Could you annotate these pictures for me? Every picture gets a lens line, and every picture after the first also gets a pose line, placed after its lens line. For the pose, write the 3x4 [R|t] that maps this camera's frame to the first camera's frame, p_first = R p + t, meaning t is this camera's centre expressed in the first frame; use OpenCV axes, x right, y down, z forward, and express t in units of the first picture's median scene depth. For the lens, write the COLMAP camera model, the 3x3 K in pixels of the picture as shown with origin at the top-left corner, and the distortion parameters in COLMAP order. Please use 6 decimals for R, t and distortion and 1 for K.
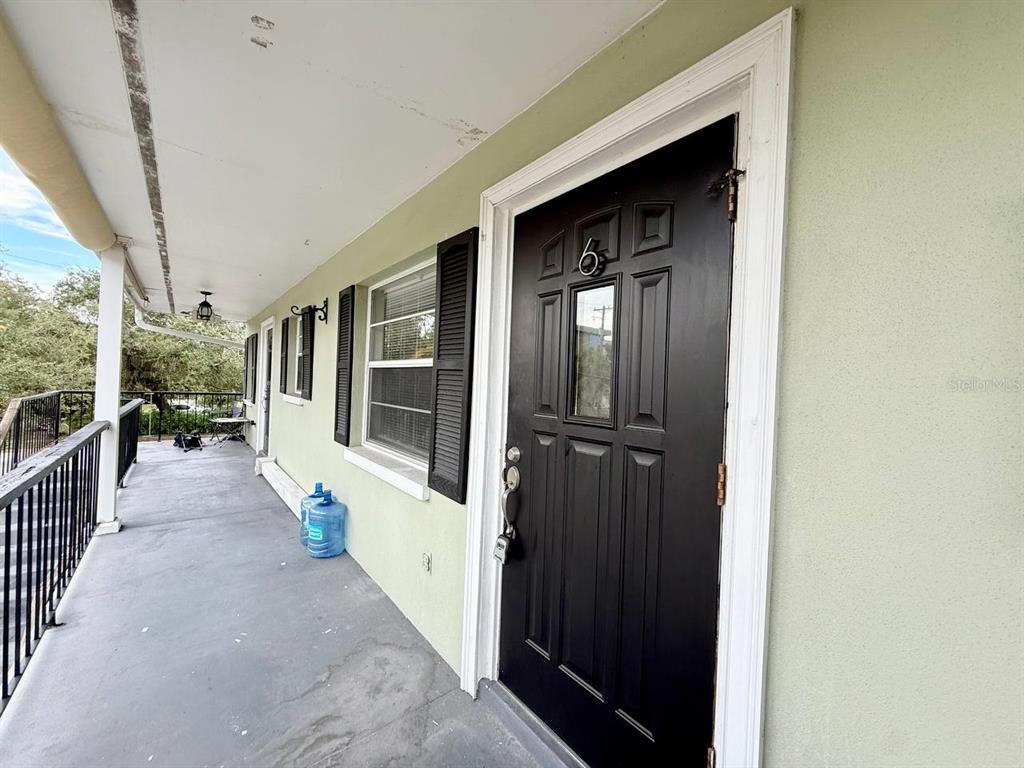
lens RADIAL K [[408.9, 0, 513.0], [0, 408.9, 377.3], [0, 0, 1]] dist [0.000505, 0.000004]
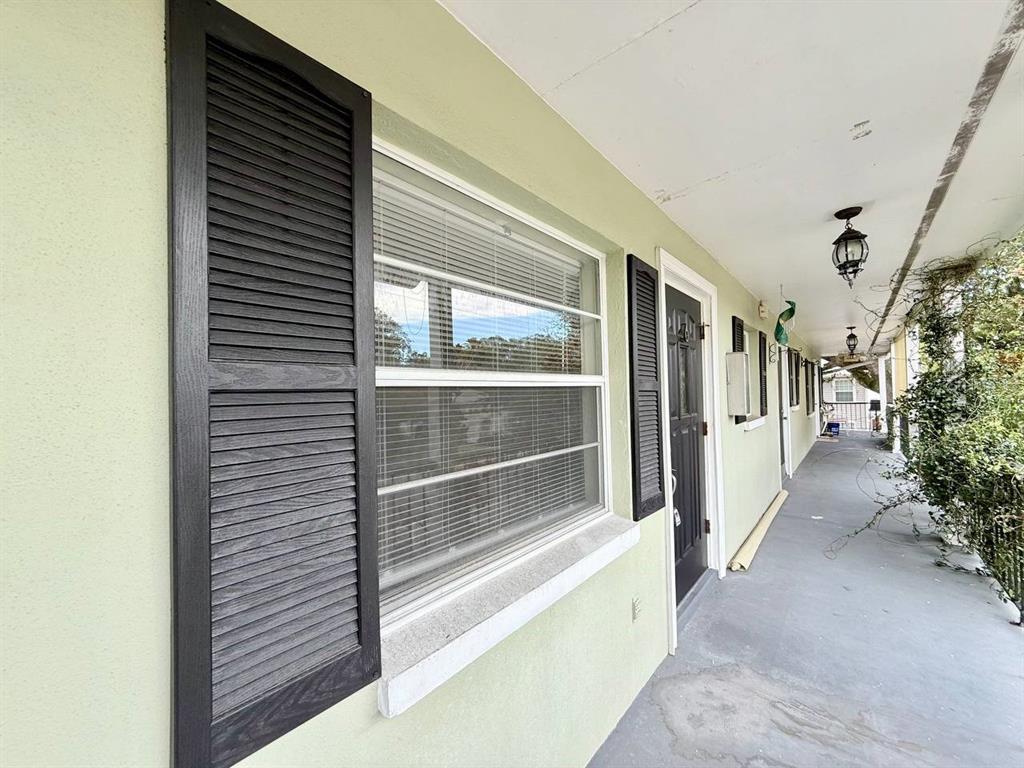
lens RADIAL K [[408.9, 0, 513.0], [0, 408.9, 383.5], [0, 0, 1]] dist [0.000505, 0.000004]
pose [[-0.190925, 0.003419, 0.981599, -1.222830], [0.015546, 0.999879, -0.000459, -0.037755], [-0.981481, 0.015172, -0.190955, 1.694683]]
